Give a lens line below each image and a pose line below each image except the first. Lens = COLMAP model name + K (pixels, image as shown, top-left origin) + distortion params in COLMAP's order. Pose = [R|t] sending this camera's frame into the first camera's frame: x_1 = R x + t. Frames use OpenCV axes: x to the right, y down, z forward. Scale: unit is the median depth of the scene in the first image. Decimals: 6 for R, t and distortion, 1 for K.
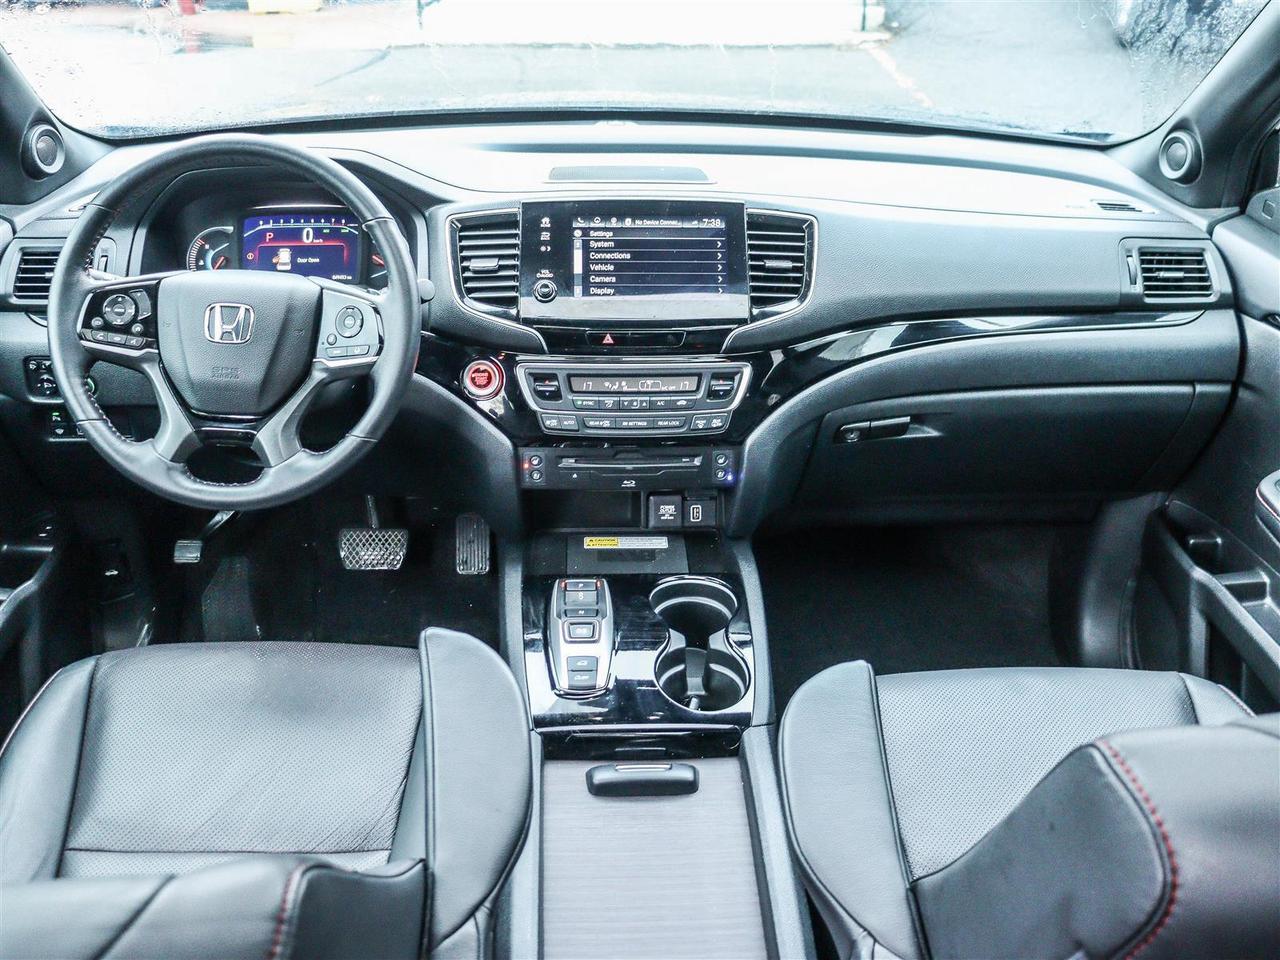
lens RADIAL K [[1185.2, 0, 616.2], [0, 1185.2, 488.4], [0, 0, 1]] dist [-0.105737, 0.000000]
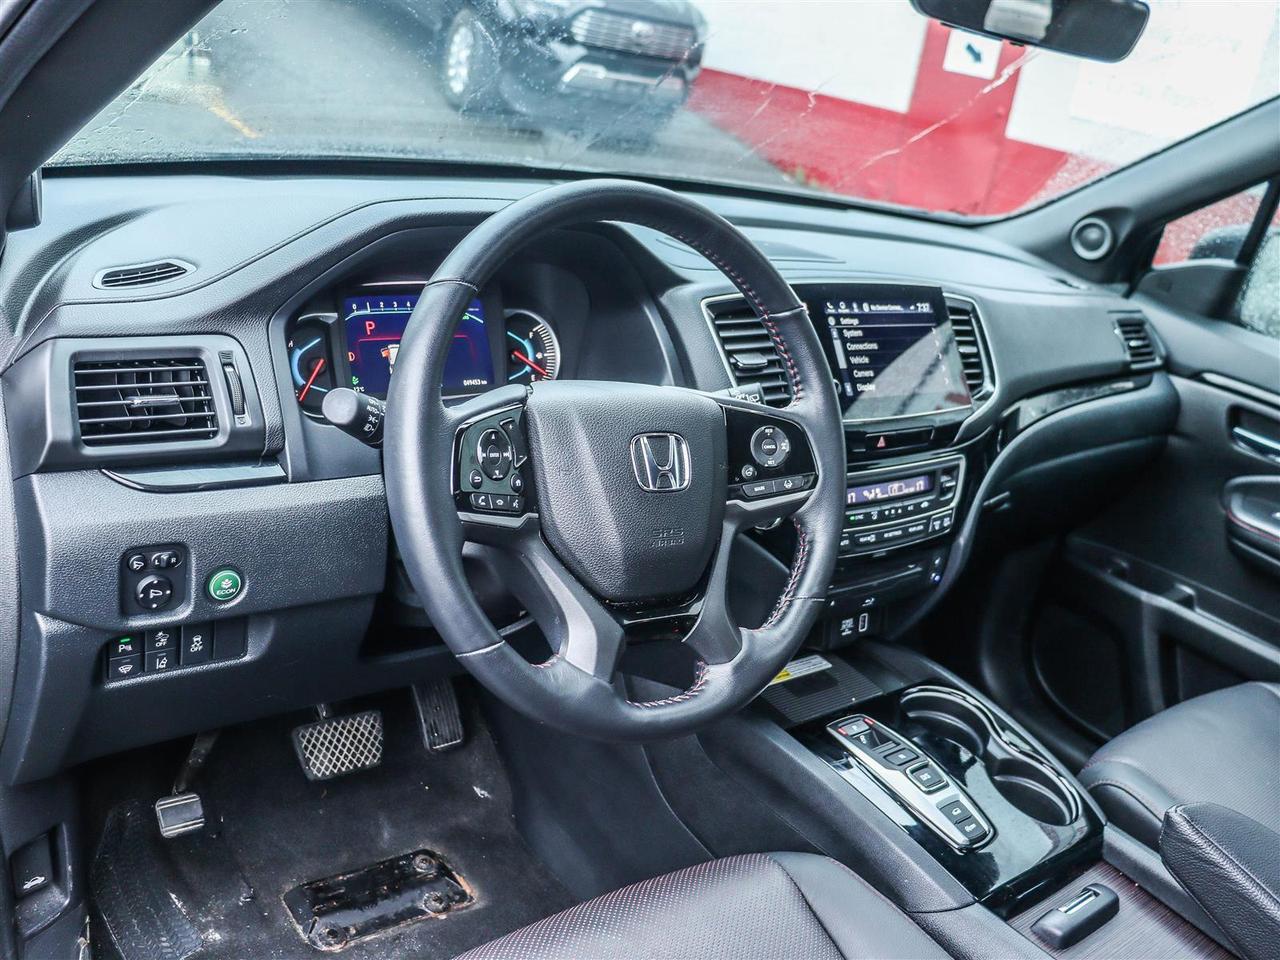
lens RADIAL K [[1185.2, 0, 638.0], [0, 1185.2, 492.8], [0, 0, 1]] dist [-0.105737, 0.000000]
pose [[0.793061, -0.105636, 0.599913, -0.660844], [0.131868, 0.991267, 0.000224, -0.110253], [-0.594697, 0.078931, 0.800066, 0.405012]]
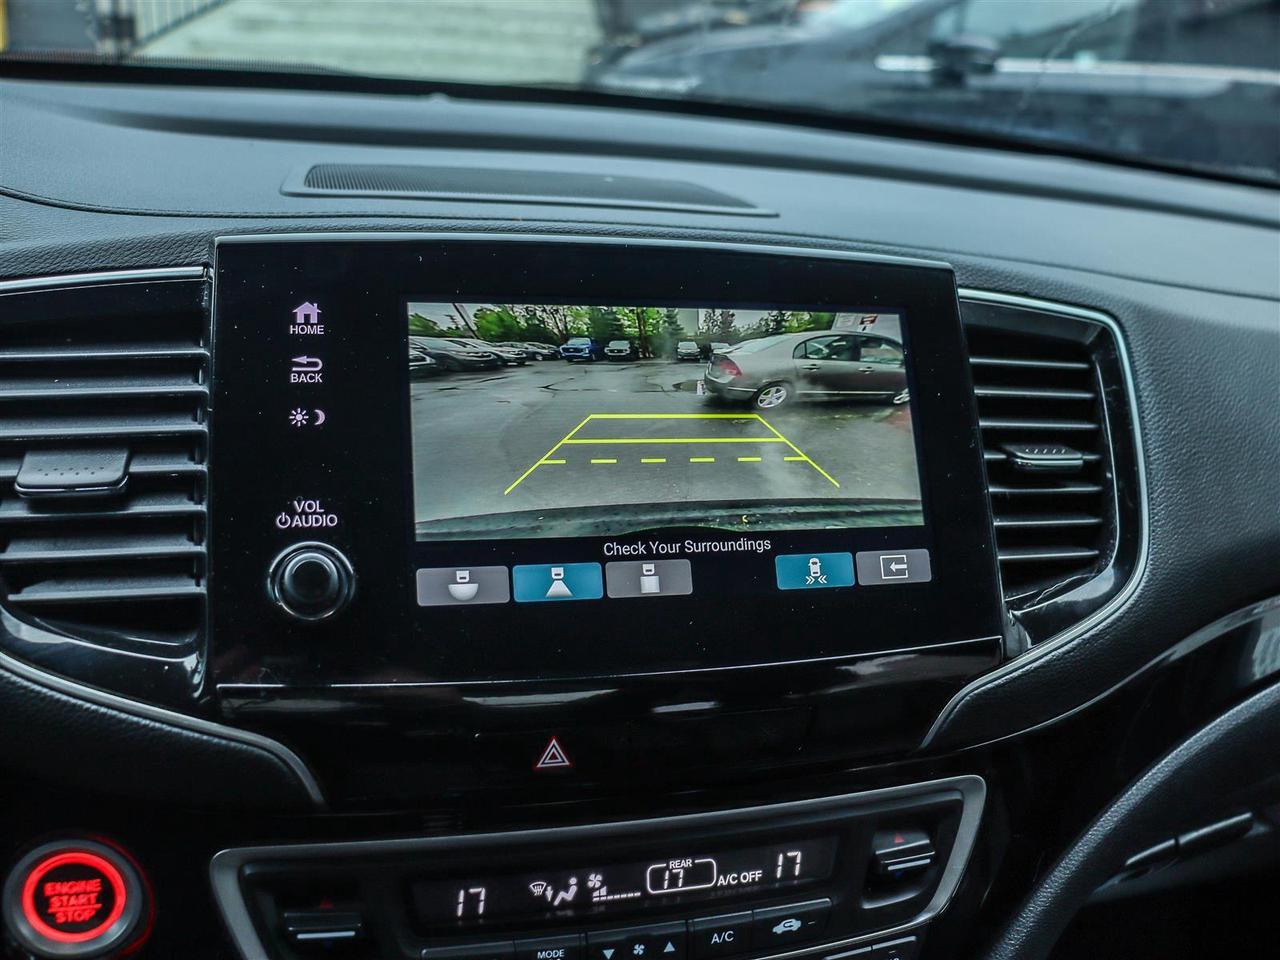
lens RADIAL K [[1185.2, 0, 642.1], [0, 1185.2, 483.5], [0, 0, 1]] dist [-0.105737, 0.000000]
pose [[0.968628, -0.014516, 0.248092, -0.052059], [0.033144, 0.996920, -0.071076, -0.164056], [-0.246296, 0.077069, 0.966125, 0.713546]]
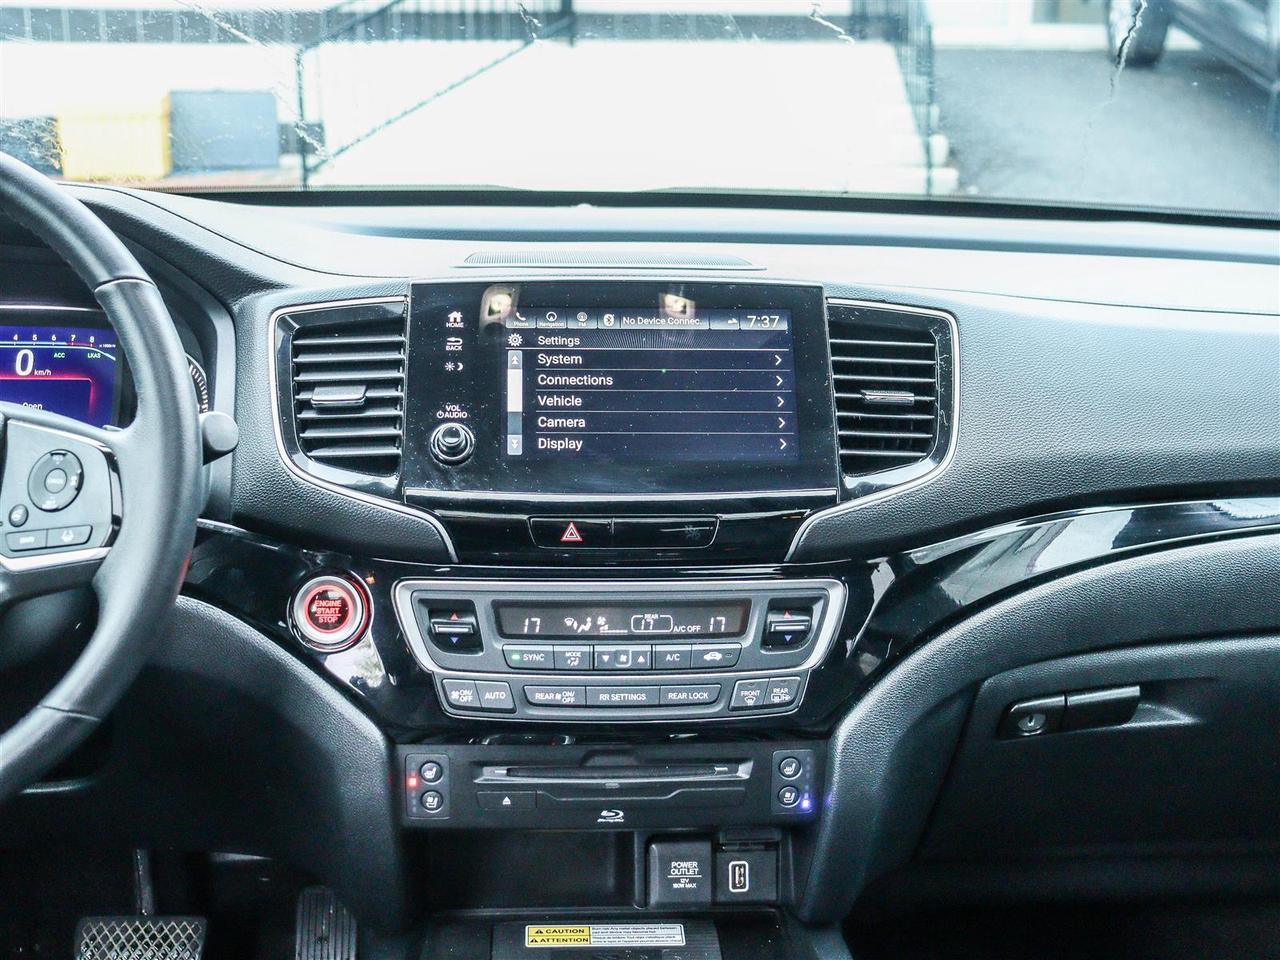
lens RADIAL K [[1664.8, 0, 634.0], [0, 1664.8, 487.4], [0, 0, 1]] dist [-0.015462, 0.000000]
pose [[0.999509, -0.000688, 0.031335, -0.002295], [0.007602, 0.975230, -0.221064, 0.016875], [-0.030407, 0.221194, 0.974756, 0.271501]]
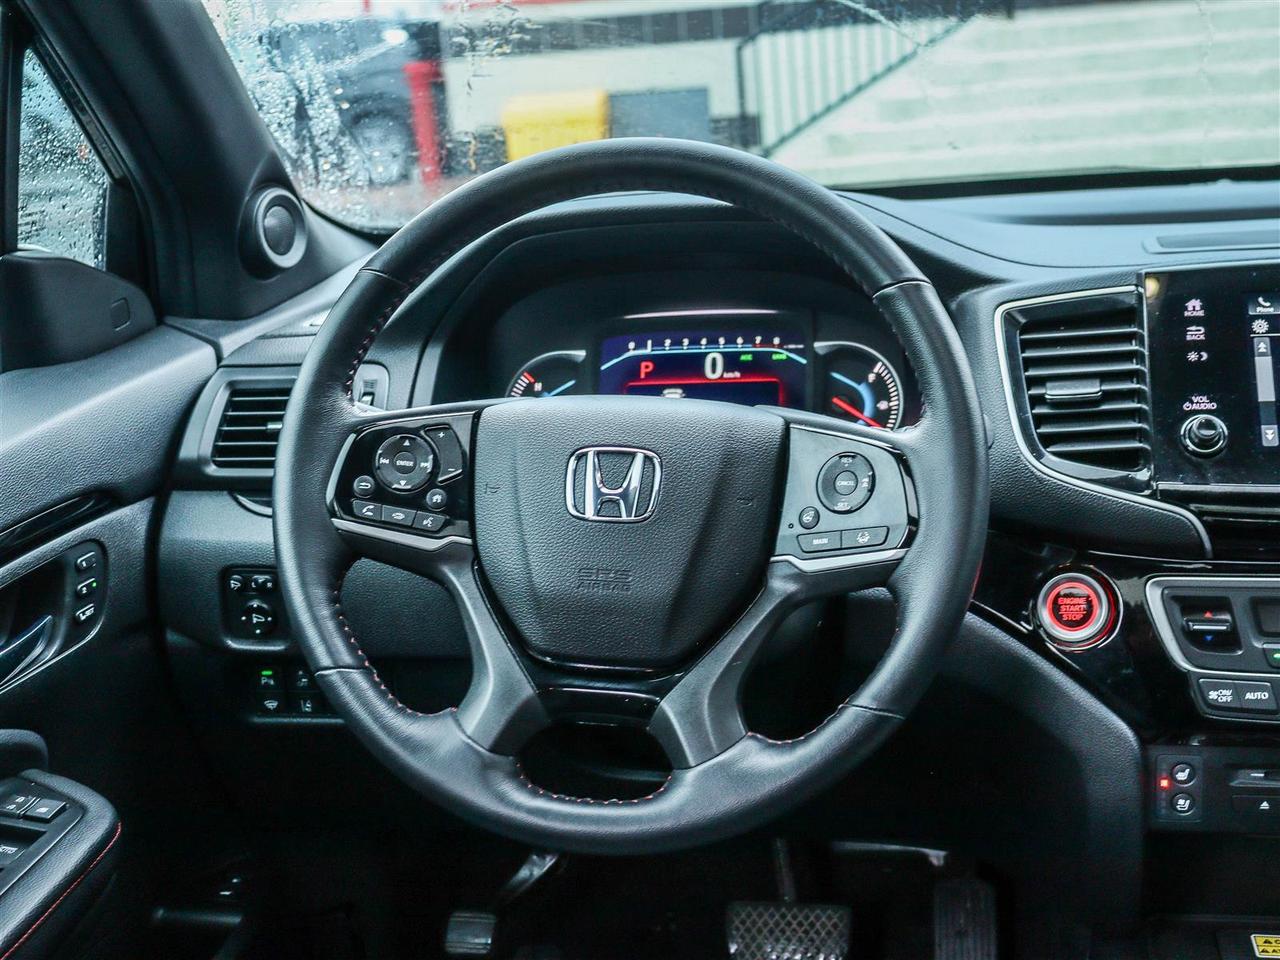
lens RADIAL K [[1664.8, 0, 633.5], [0, 1664.8, 485.2], [0, 0, 1]] dist [-0.015462, 0.000000]
pose [[0.976009, -0.016628, -0.217092, -0.141767], [-0.030301, 0.977003, -0.211063, 0.012842], [0.215609, 0.212578, 0.953060, 0.261045]]
